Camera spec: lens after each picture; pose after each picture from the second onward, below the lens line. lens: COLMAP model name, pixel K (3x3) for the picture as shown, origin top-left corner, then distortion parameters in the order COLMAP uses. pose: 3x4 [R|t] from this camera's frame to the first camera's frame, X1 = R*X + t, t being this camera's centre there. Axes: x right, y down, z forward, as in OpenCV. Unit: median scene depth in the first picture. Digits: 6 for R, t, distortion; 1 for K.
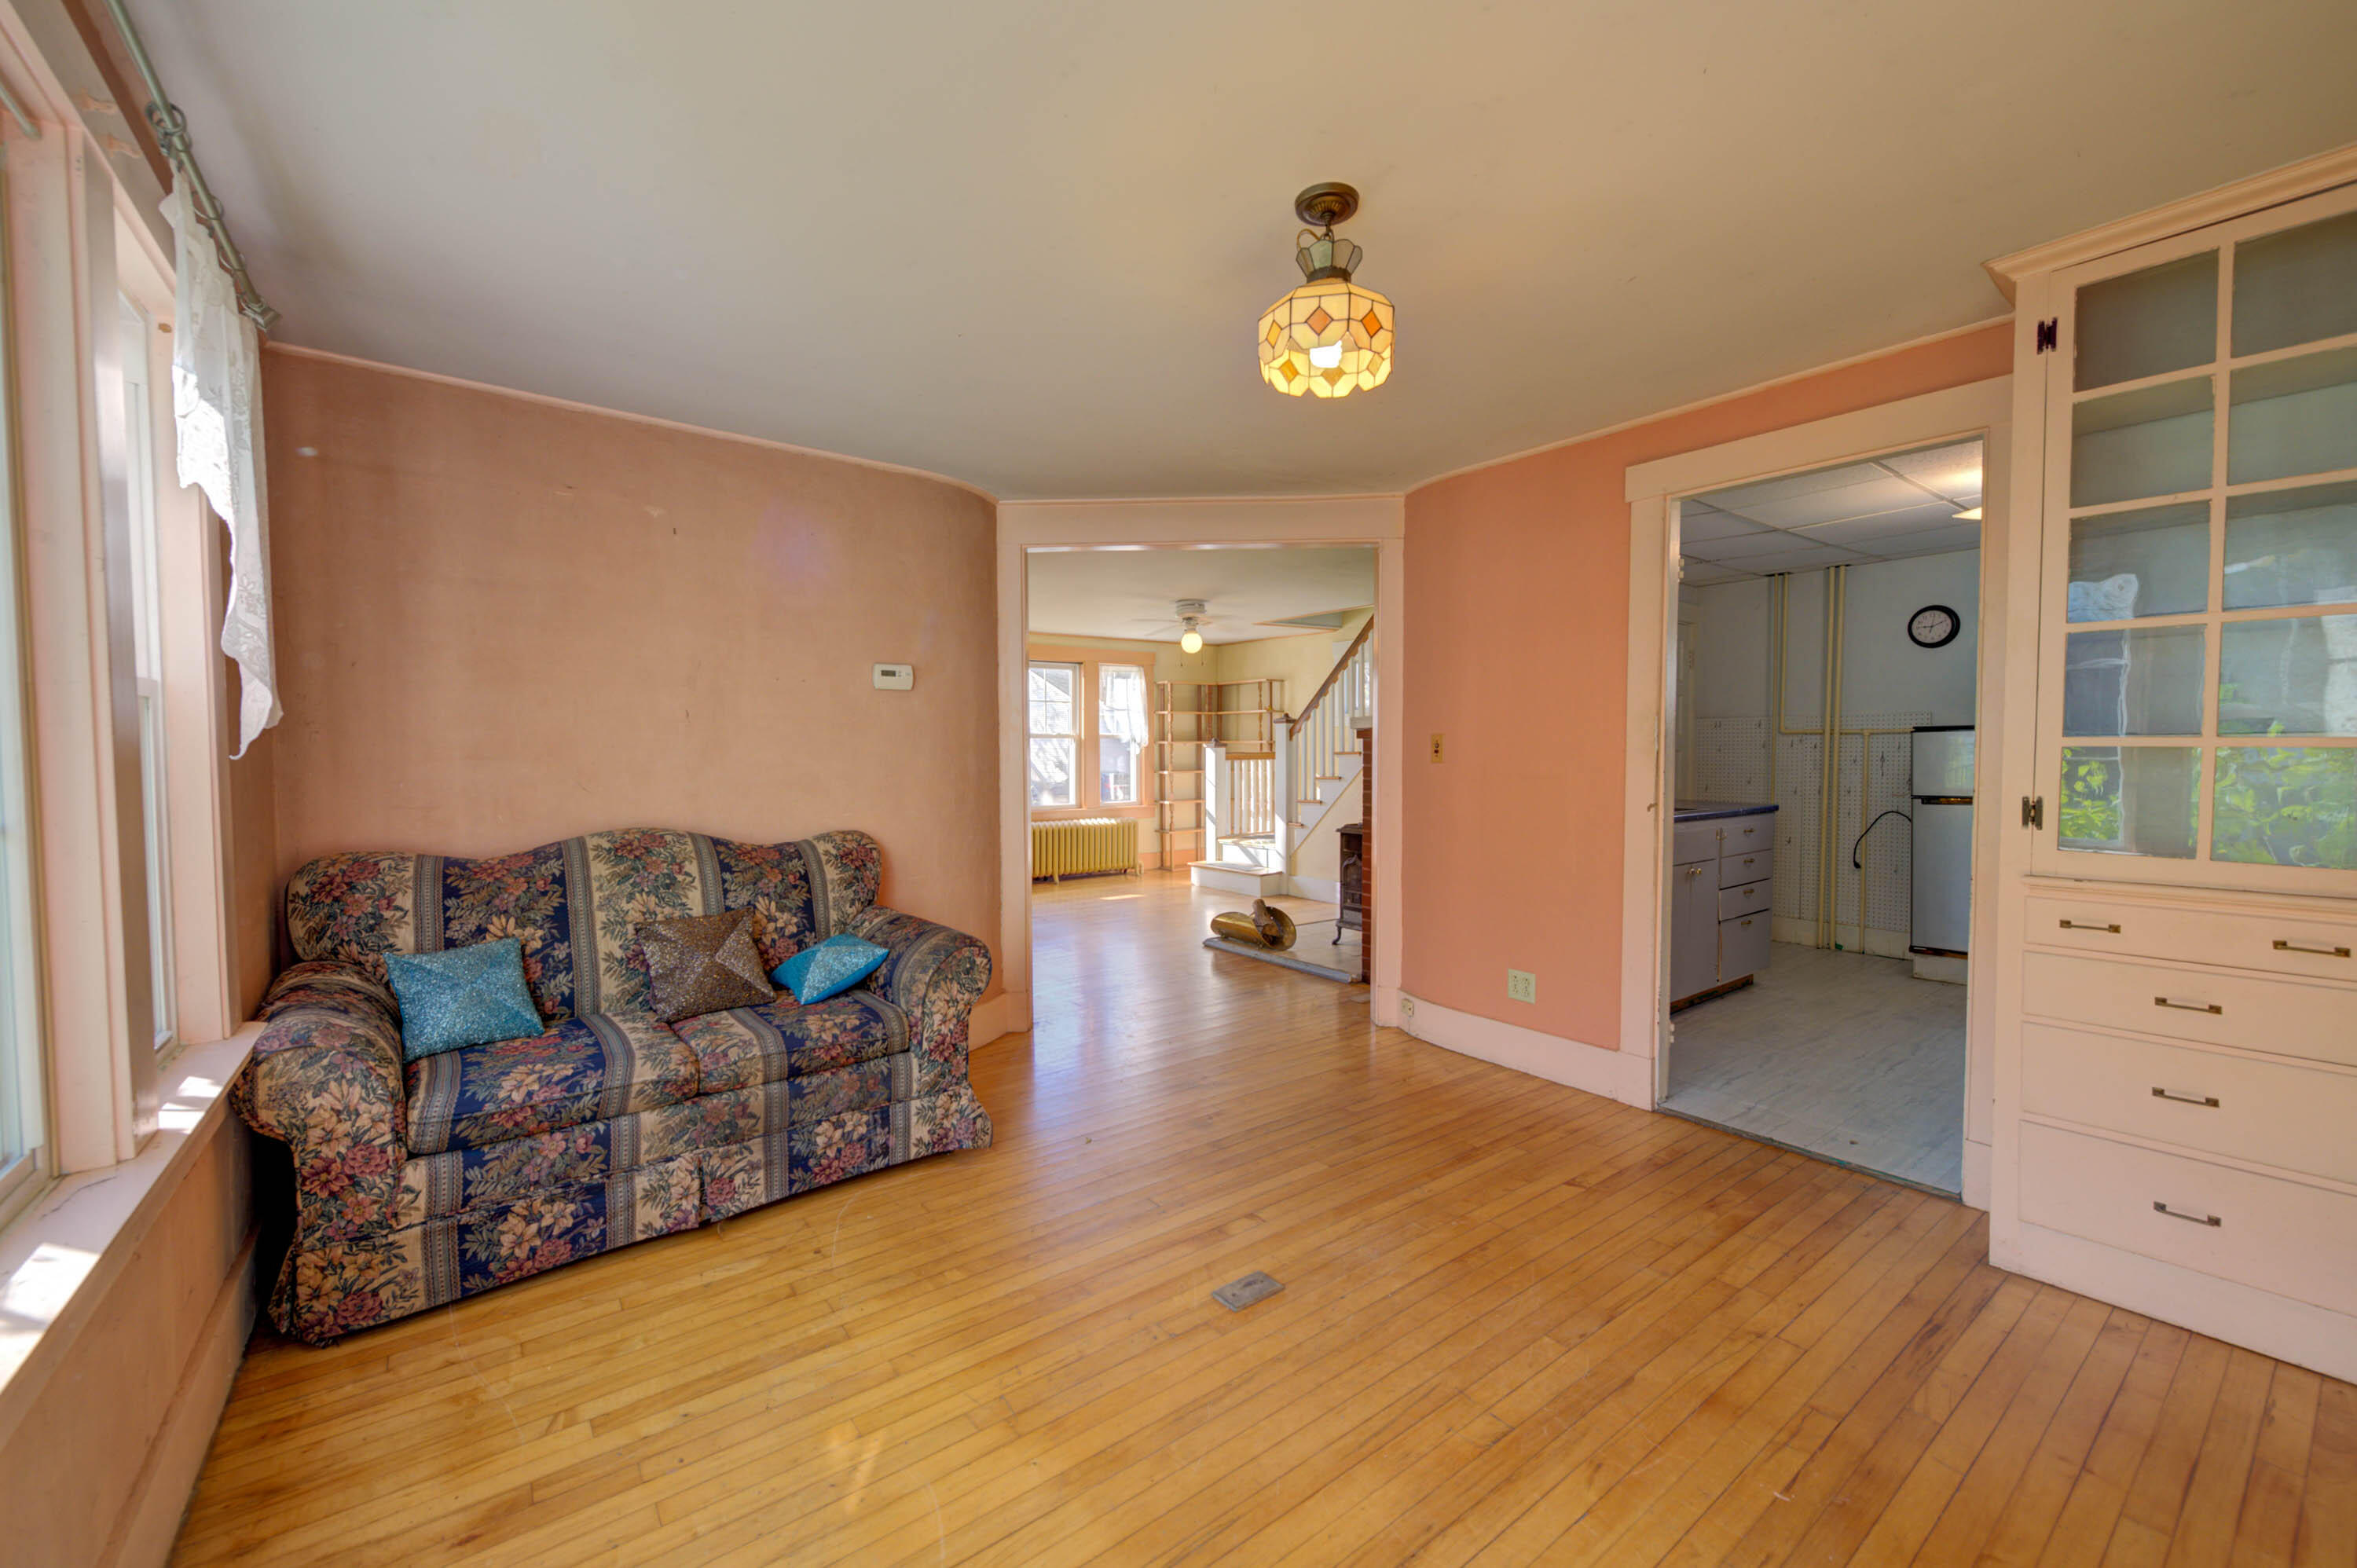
lens RADIAL K [[938.2, 0, 1183.4], [0, 938.2, 781.1], [0, 0, 1]] dist [-0.000427, -0.000986]
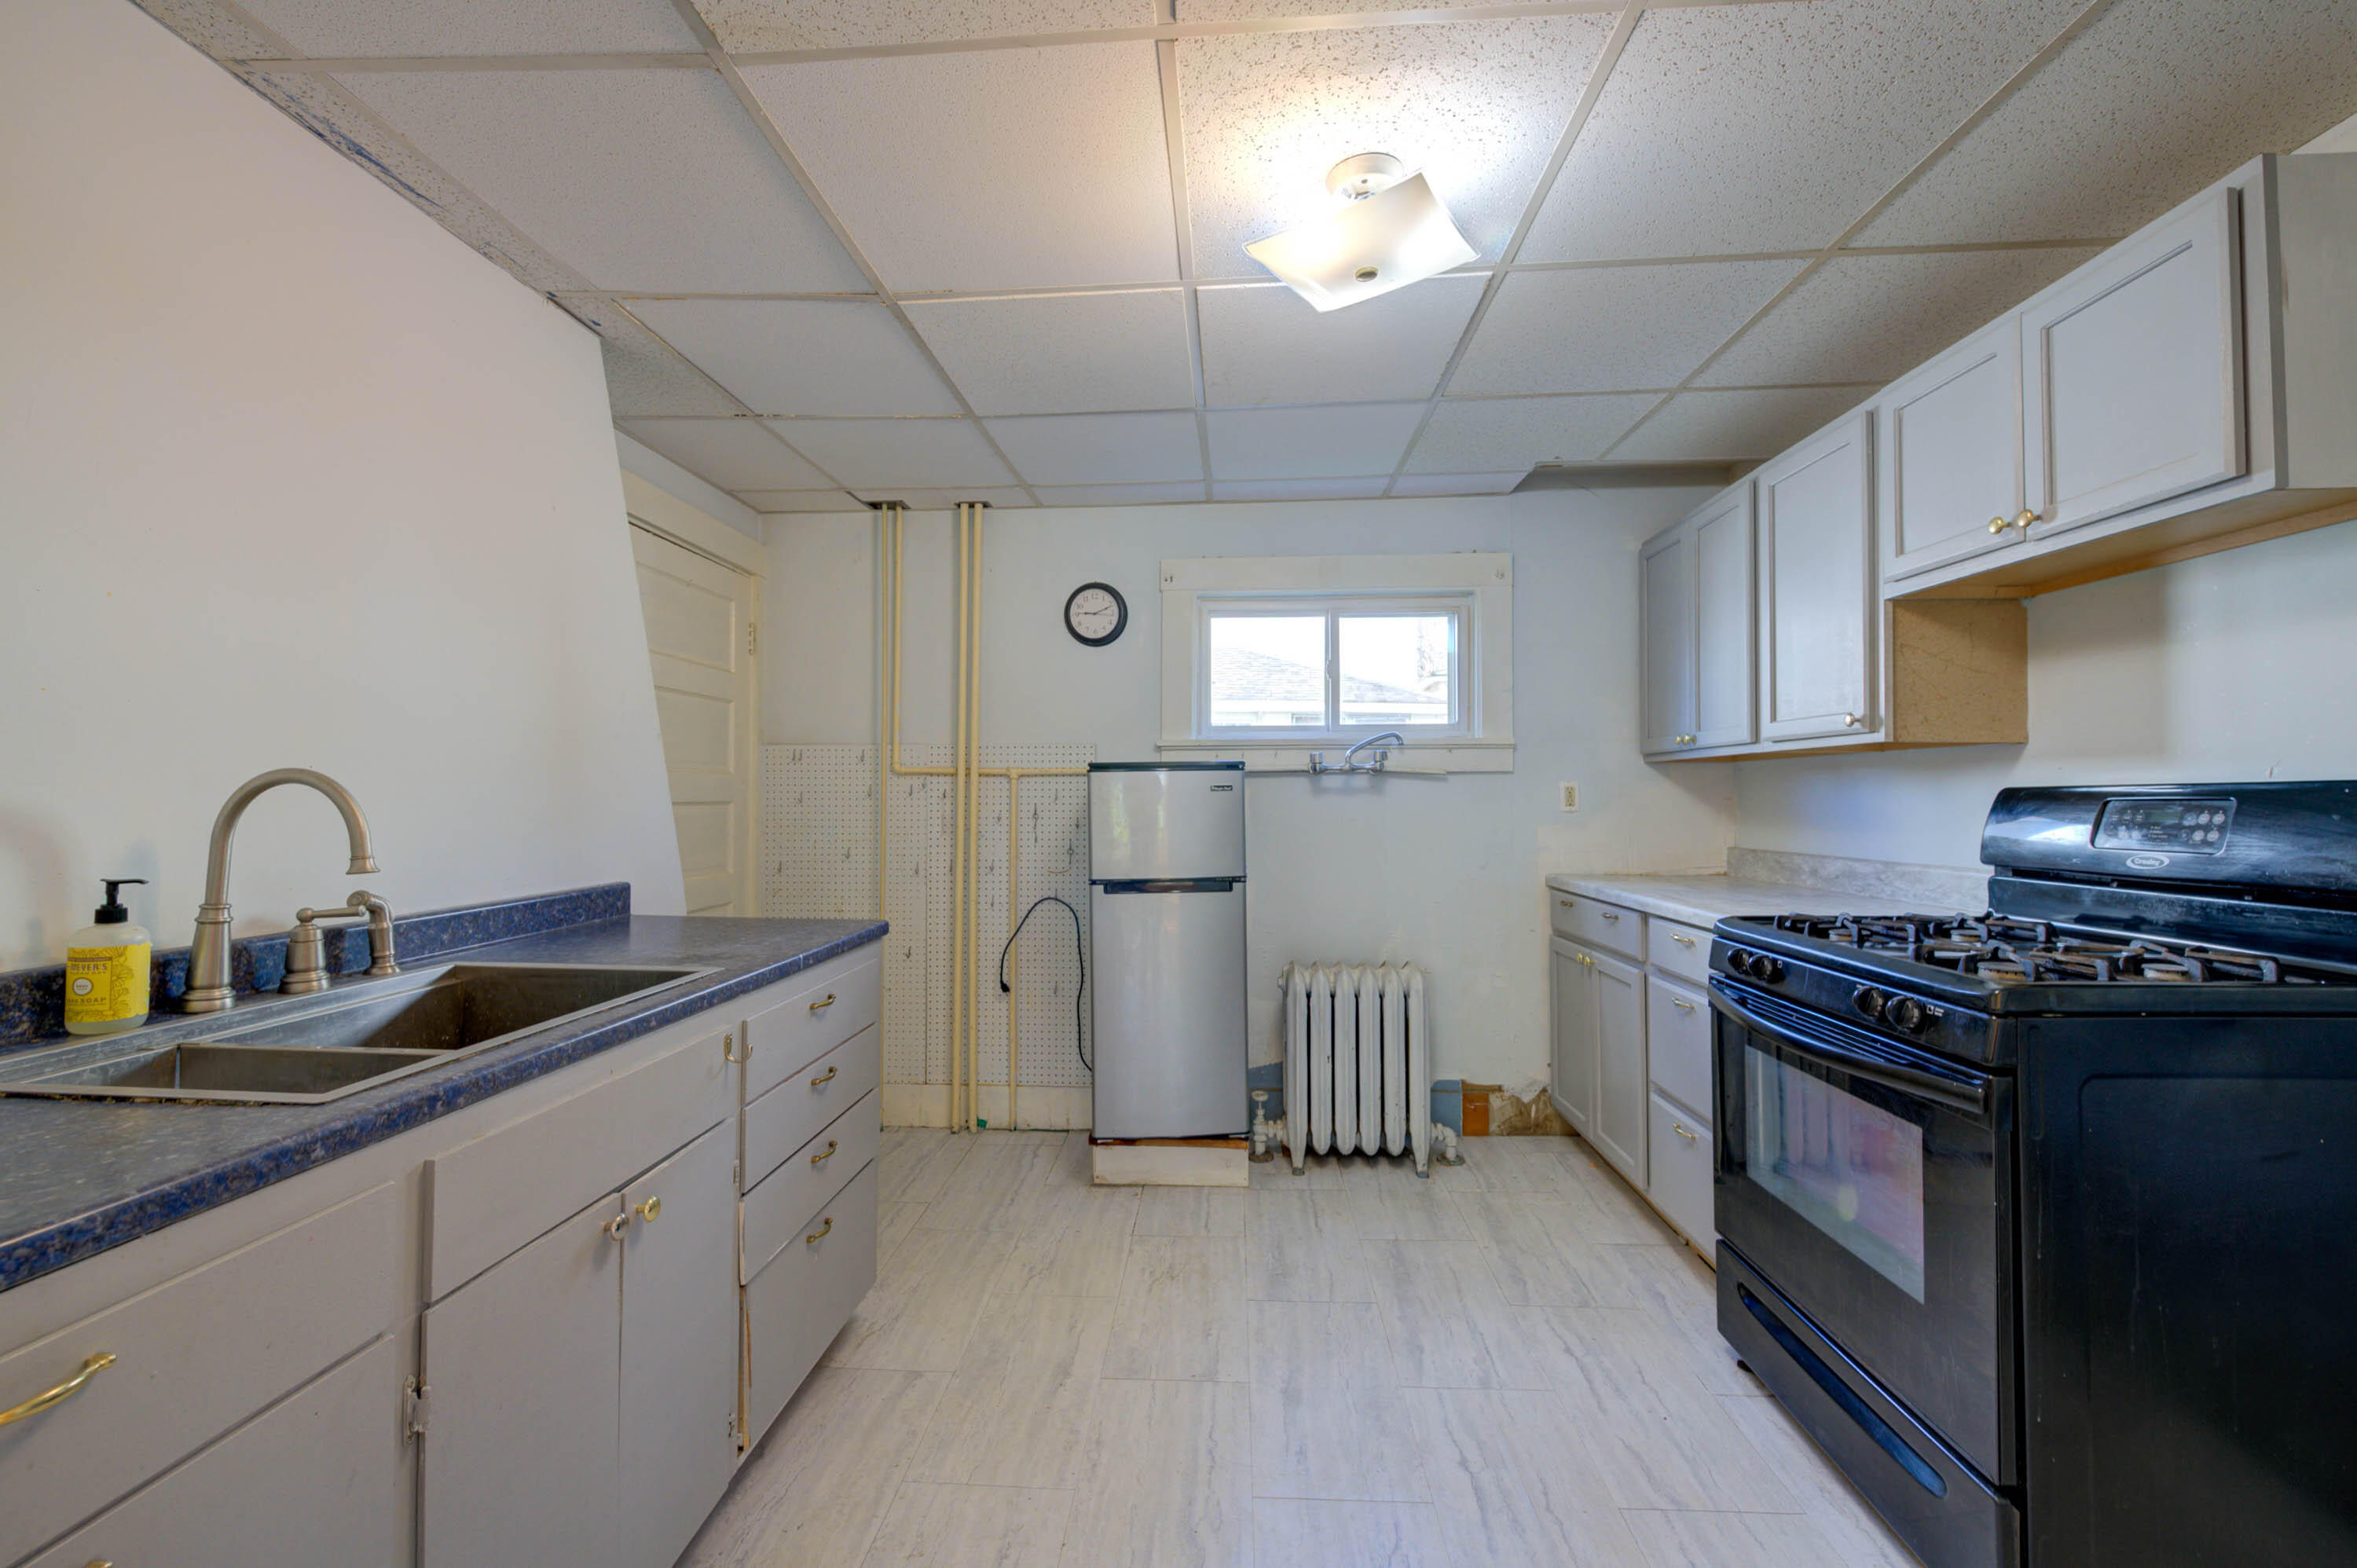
lens RADIAL K [[938.2, 0, 1177.7], [0, 938.2, 780.9], [0, 0, 1]] dist [-0.000427, -0.000986]
pose [[0.654512, 0.015488, 0.755893, 0.321169], [0.025034, 0.998798, -0.042141, -0.017499], [-0.755637, 0.046505, 0.653338, 0.500246]]
